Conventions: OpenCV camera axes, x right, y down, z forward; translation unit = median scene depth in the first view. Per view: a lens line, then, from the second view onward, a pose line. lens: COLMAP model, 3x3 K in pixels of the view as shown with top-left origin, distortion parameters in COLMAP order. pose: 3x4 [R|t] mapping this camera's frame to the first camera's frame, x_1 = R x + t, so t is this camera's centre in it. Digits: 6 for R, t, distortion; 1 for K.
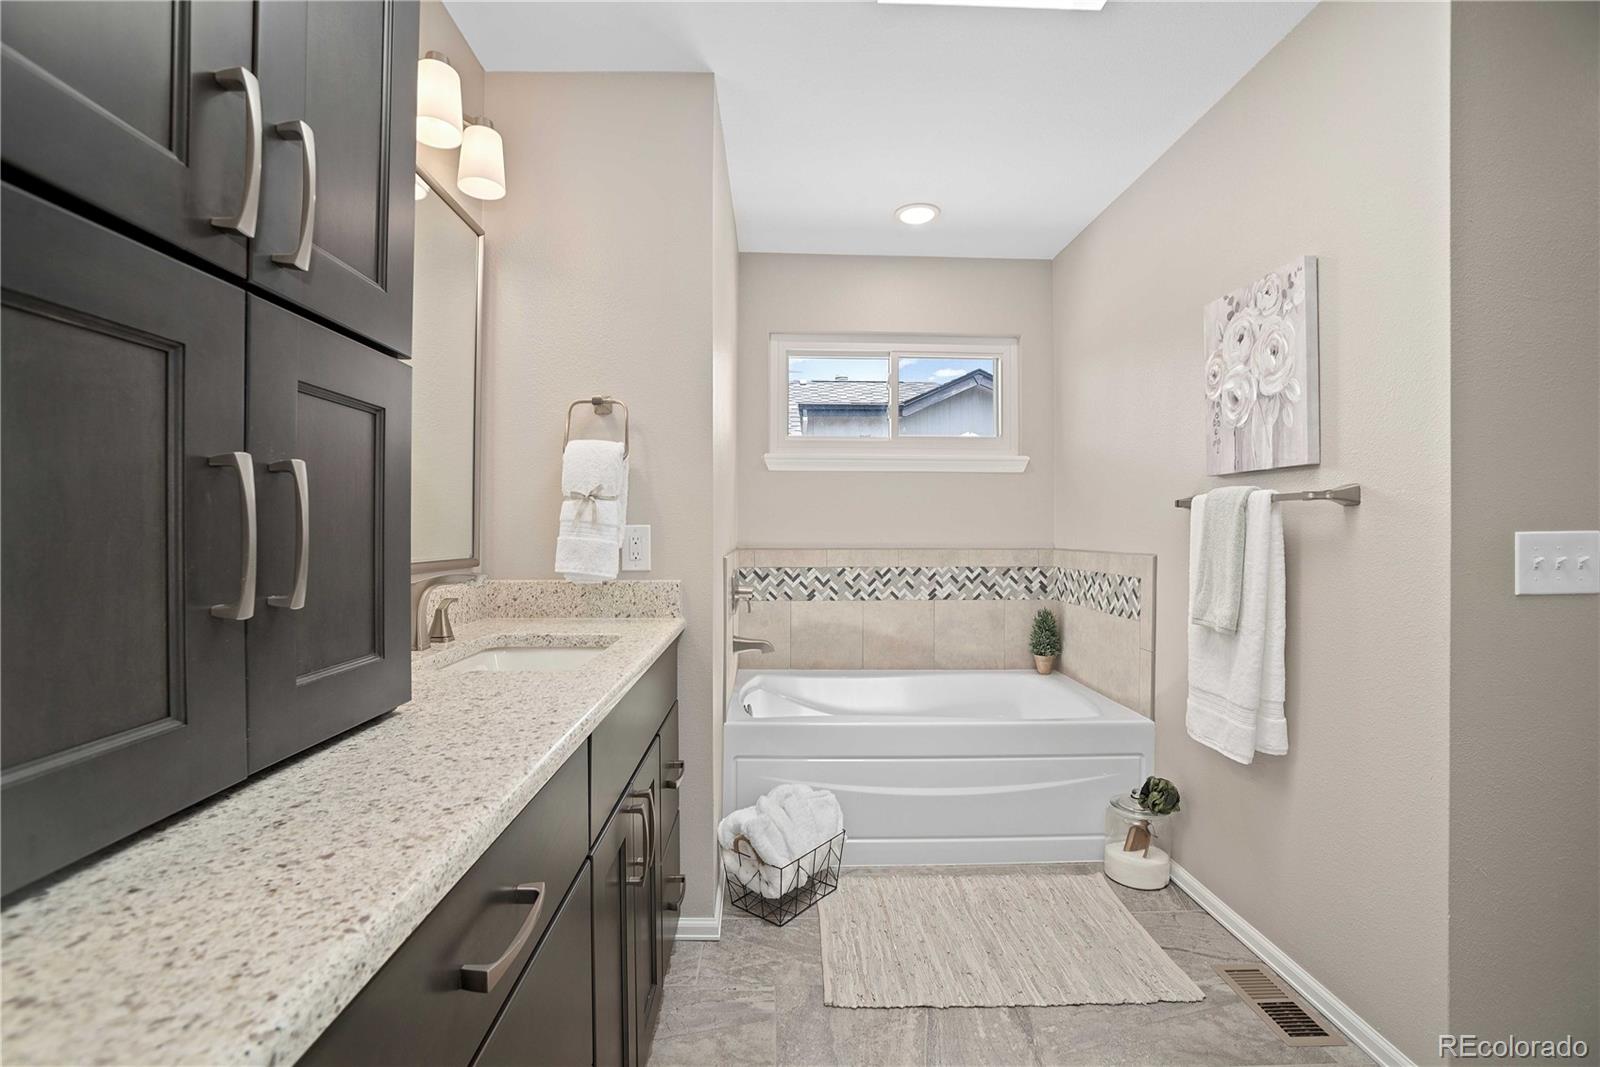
lens RADIAL K [[701.2, 0, 806.4], [0, 701.2, 526.2], [0, 0, 1]] dist [-0.046507, 0.009311]
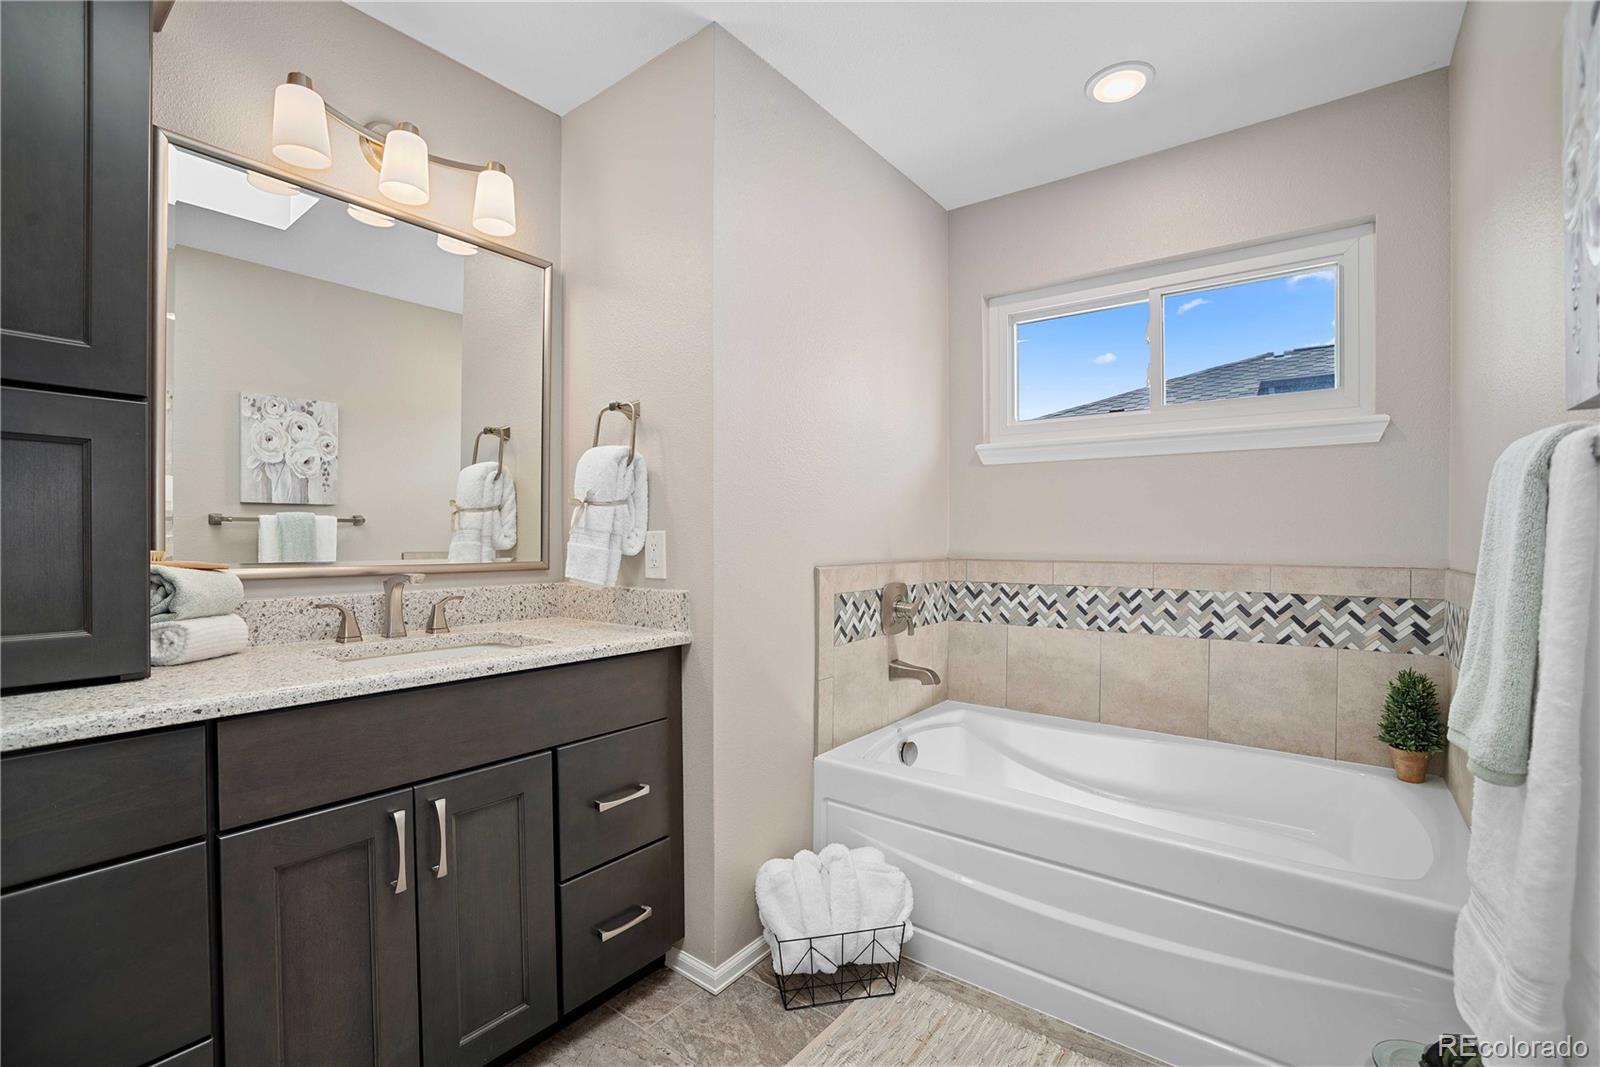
lens RADIAL K [[701.2, 0, 804.6], [0, 701.2, 544.3], [0, 0, 1]] dist [-0.046507, 0.009311]
pose [[0.770797, 0.005427, -0.637058, 0.308140], [0.003209, 0.999918, 0.012400, 0.003257], [0.637073, -0.011602, 0.770716, 0.229894]]
